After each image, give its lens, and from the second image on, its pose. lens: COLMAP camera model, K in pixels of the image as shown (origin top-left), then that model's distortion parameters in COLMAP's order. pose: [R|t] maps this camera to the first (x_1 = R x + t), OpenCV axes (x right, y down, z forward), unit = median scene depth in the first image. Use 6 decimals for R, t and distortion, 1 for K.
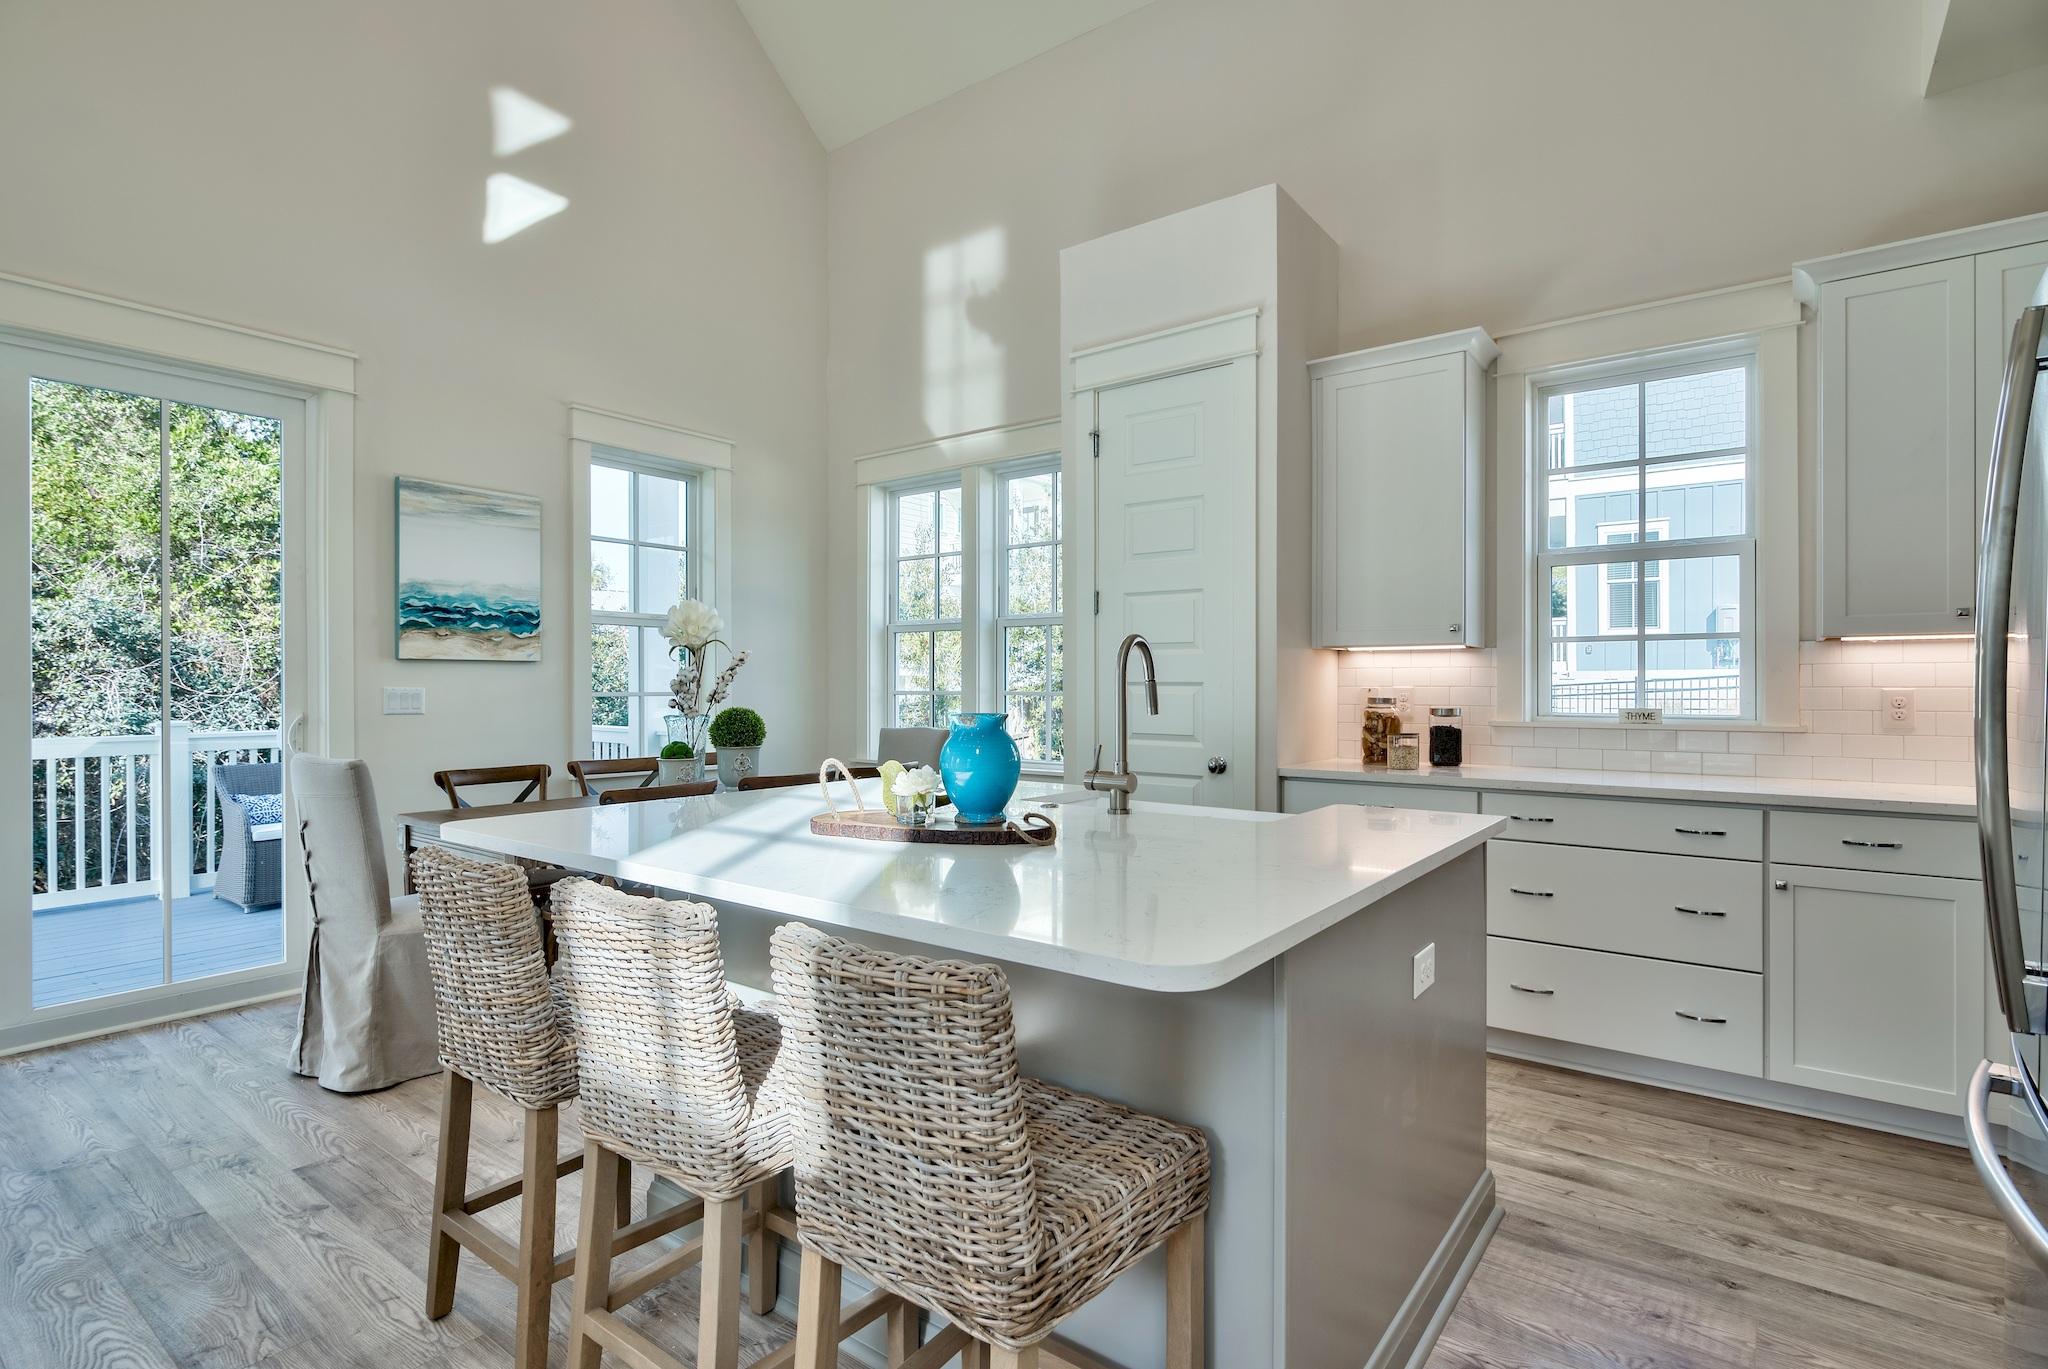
lens RADIAL K [[1007.1, 0, 980.8], [0, 1007.1, 691.3], [0, 0, 1]] dist [-0.001275, -0.000462]
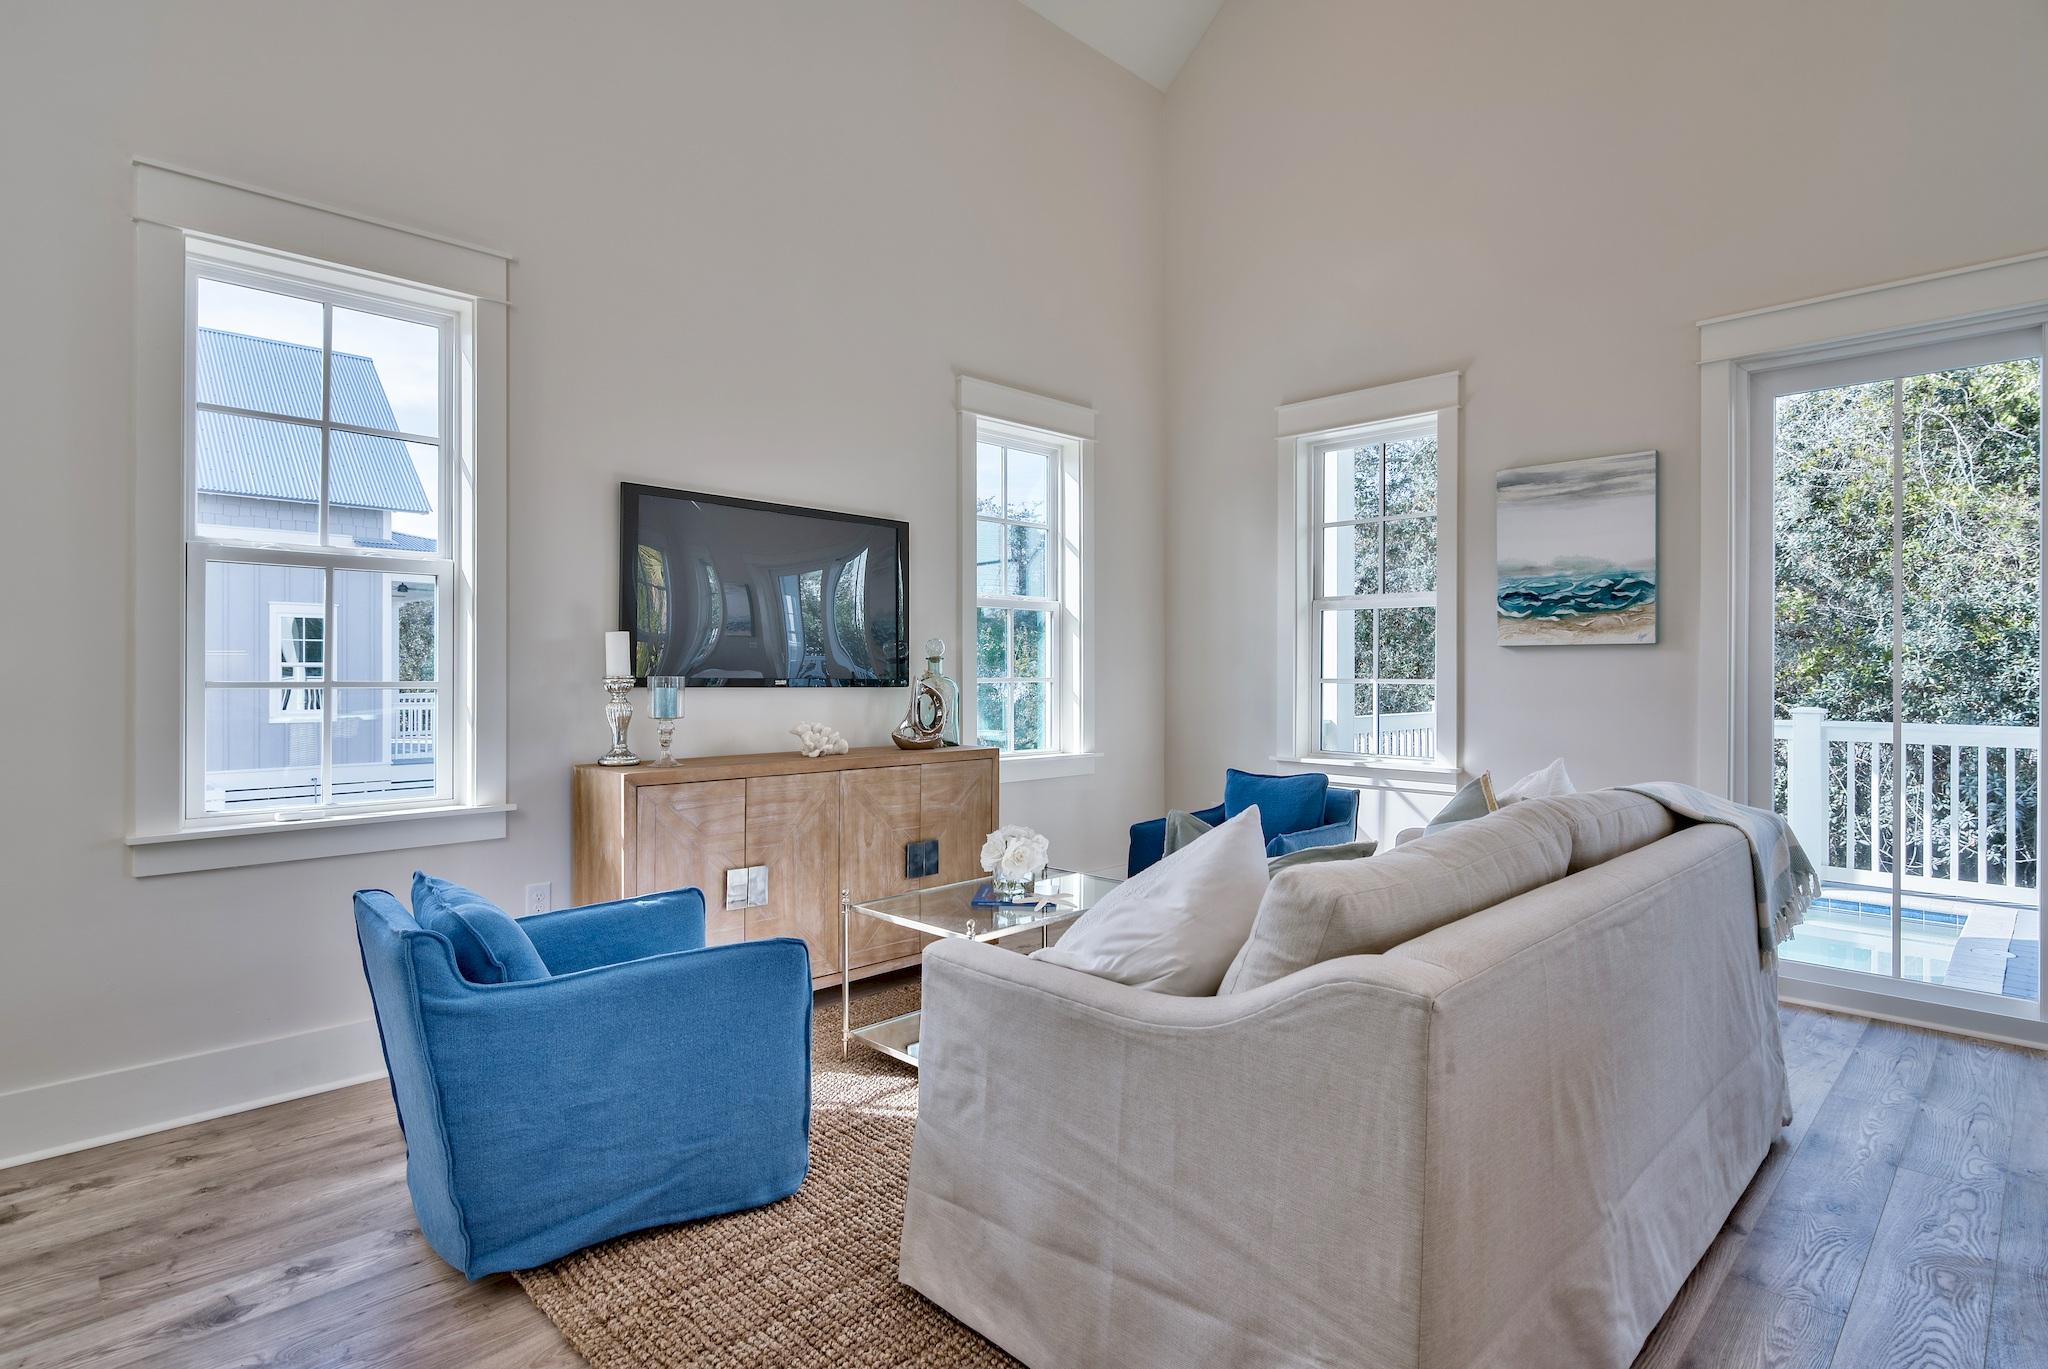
lens RADIAL K [[1007.1, 0, 1045.2], [0, 1007.1, 671.2], [0, 0, 1]] dist [-0.001275, -0.000462]
pose [[-0.142086, 0.002777, -0.989850, 0.120704], [-0.011759, 0.999921, 0.004493, -0.001261], [0.989784, 0.012278, -0.142042, 0.145791]]
